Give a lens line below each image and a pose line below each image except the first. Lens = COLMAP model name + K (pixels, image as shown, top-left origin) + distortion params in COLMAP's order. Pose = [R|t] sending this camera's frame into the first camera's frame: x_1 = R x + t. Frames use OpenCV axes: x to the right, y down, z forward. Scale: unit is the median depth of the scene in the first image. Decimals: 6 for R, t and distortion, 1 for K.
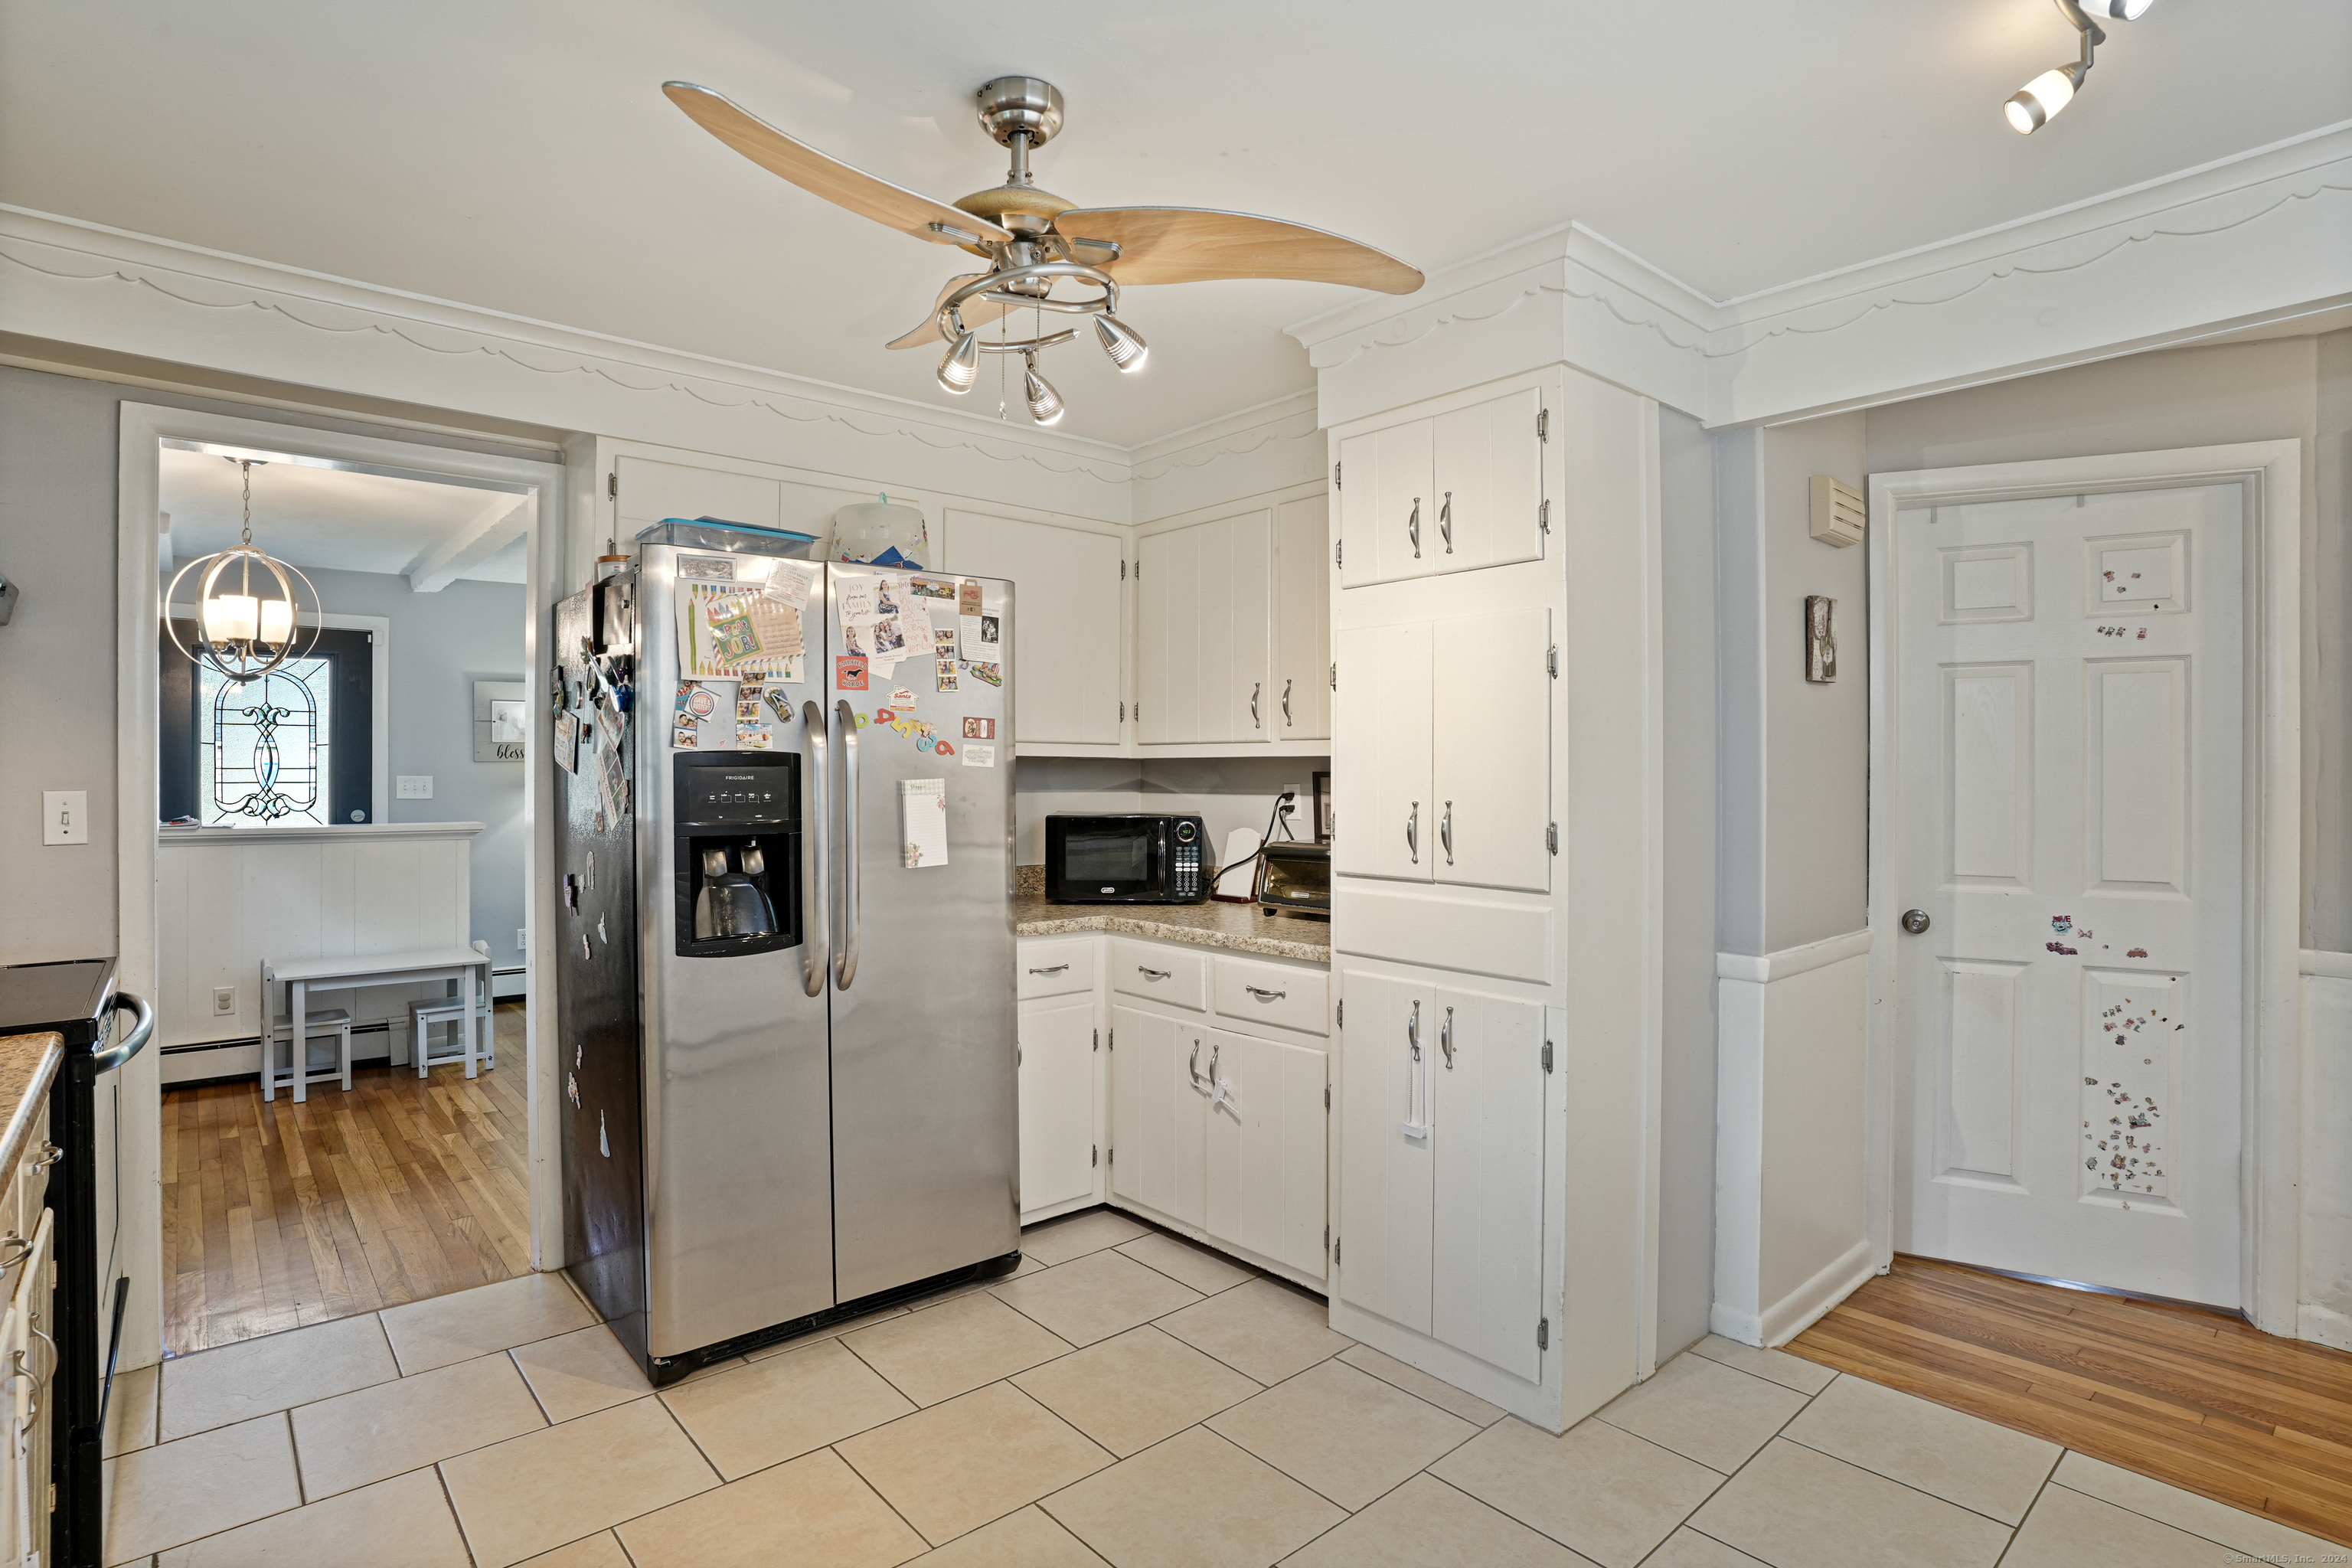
lens RADIAL K [[1181.0, 0, 1166.0], [0, 1181.0, 785.7], [0, 0, 1]] dist [-0.043533, 0.004880]
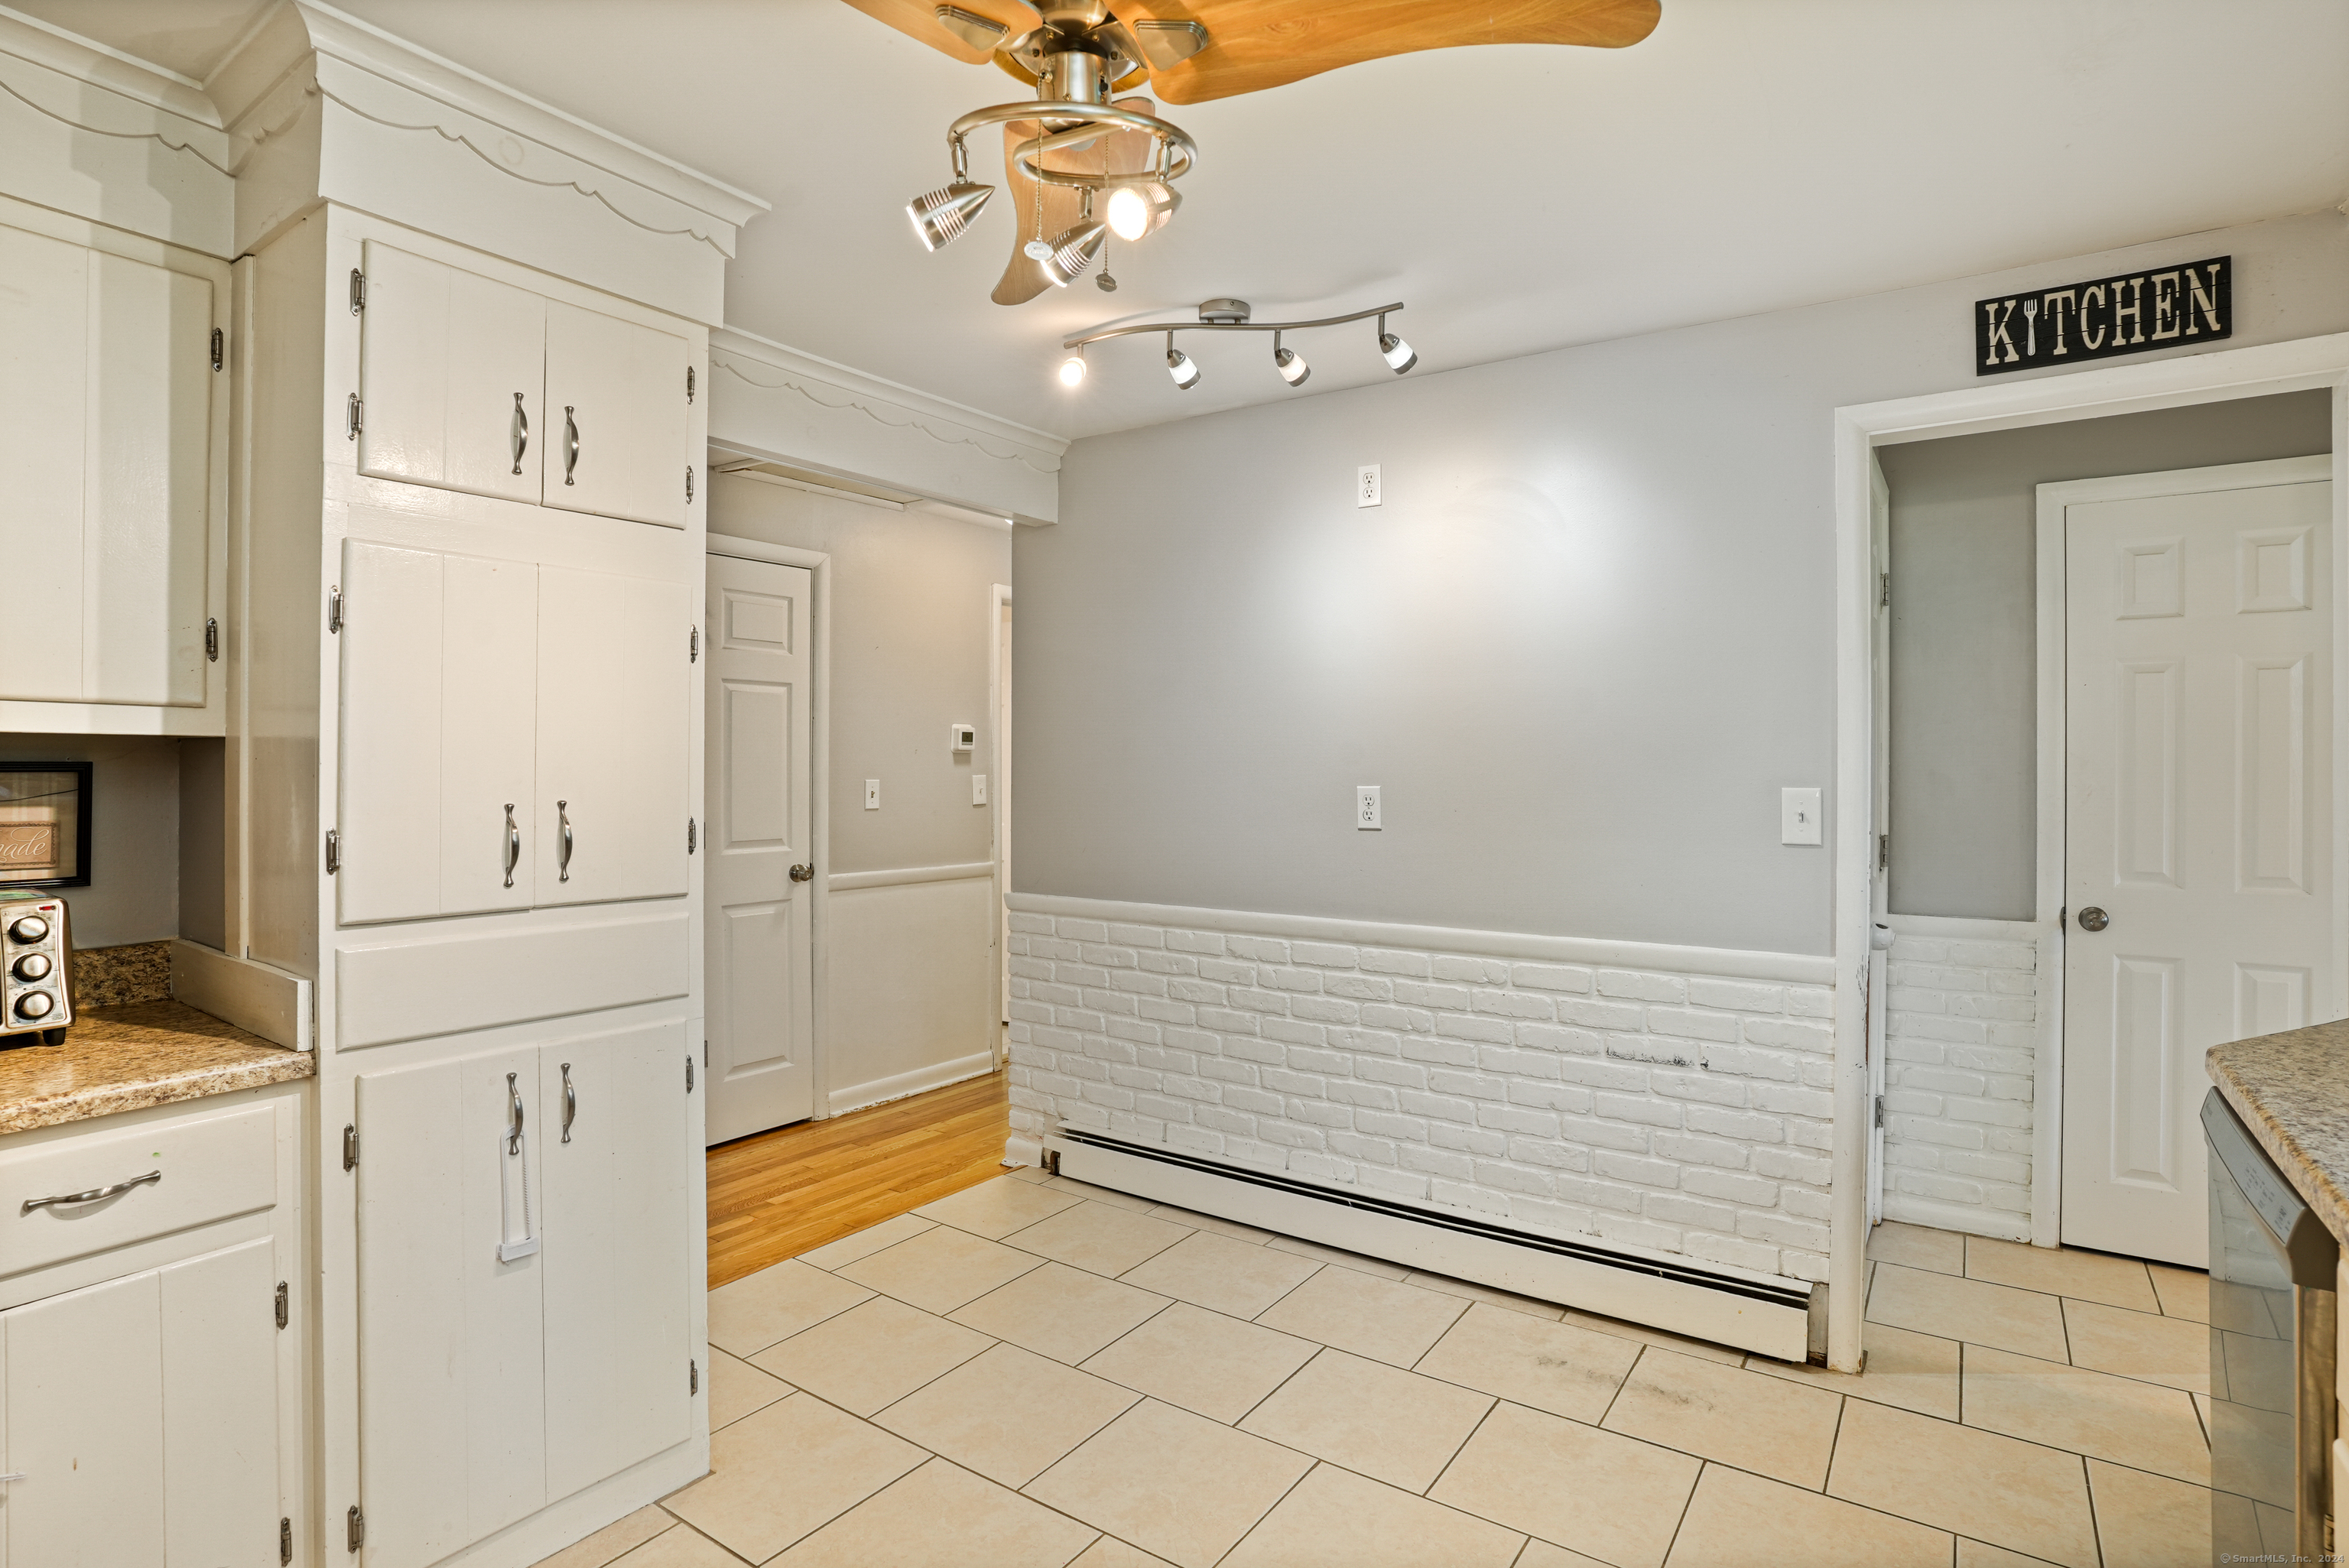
lens RADIAL K [[1179.4, 0, 1167.6], [0, 1179.4, 761.0], [0, 0, 1]] dist [-0.043533, 0.004880]
pose [[-0.249141, 0.003911, 0.968459, -0.517779], [0.004960, 0.999984, -0.002763, -0.007835], [-0.968455, 0.004115, -0.249156, 0.686157]]
